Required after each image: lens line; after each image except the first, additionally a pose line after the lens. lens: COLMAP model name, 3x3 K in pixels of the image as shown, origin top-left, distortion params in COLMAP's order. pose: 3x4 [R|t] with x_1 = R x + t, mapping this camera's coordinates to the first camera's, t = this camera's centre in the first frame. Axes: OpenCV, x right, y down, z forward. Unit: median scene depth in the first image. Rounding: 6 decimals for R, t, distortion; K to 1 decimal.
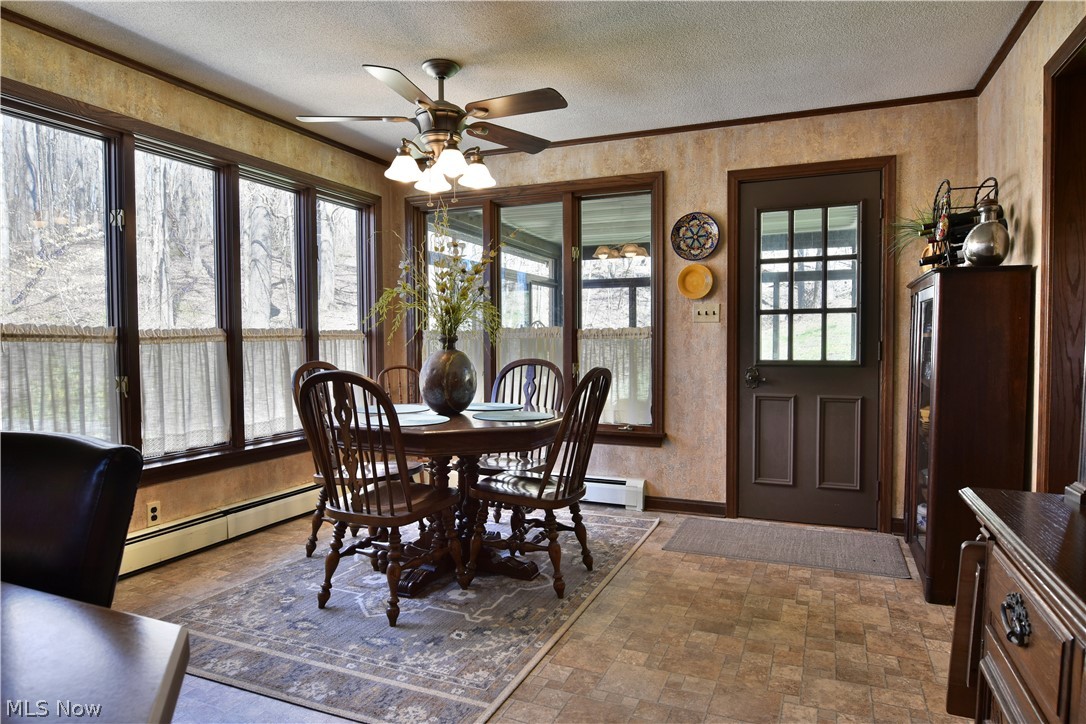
lens RADIAL K [[675.1, 0, 542.6], [0, 675.1, 365.2], [0, 0, 1]] dist [-0.014229, -0.002859]
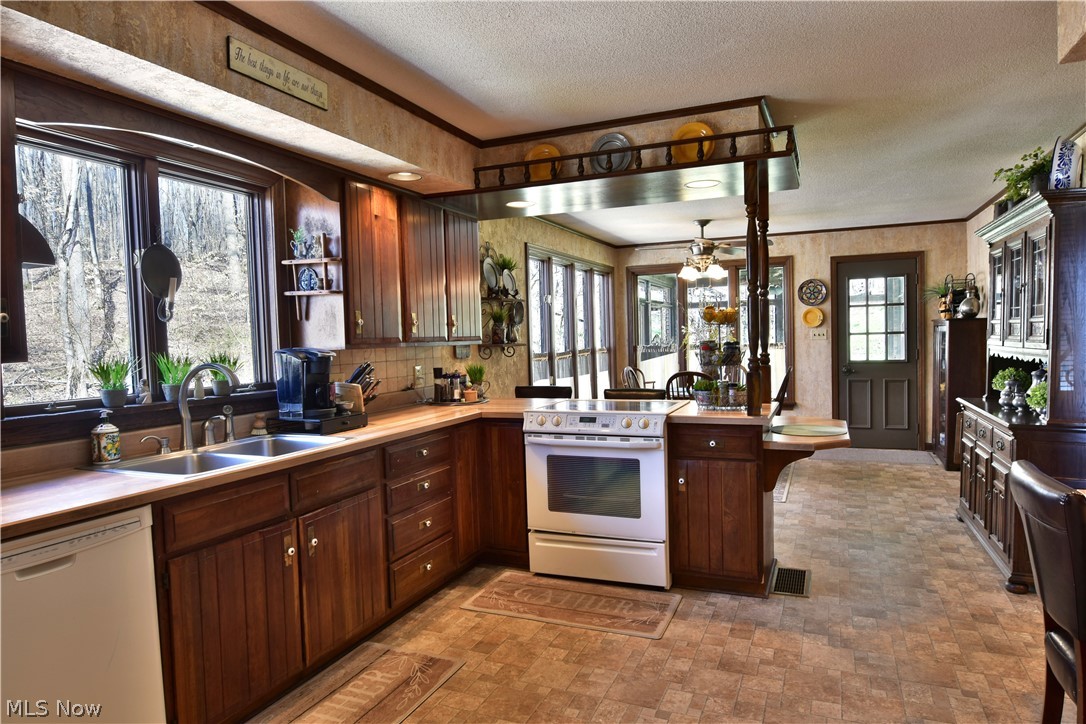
lens RADIAL K [[675.1, 0, 542.2], [0, 675.1, 364.2], [0, 0, 1]] dist [-0.014229, -0.002859]
pose [[0.999661, -0.022836, -0.012532, -0.512704], [0.022890, 0.999729, 0.004198, -0.024616], [0.012433, -0.004483, 0.999913, -0.871791]]
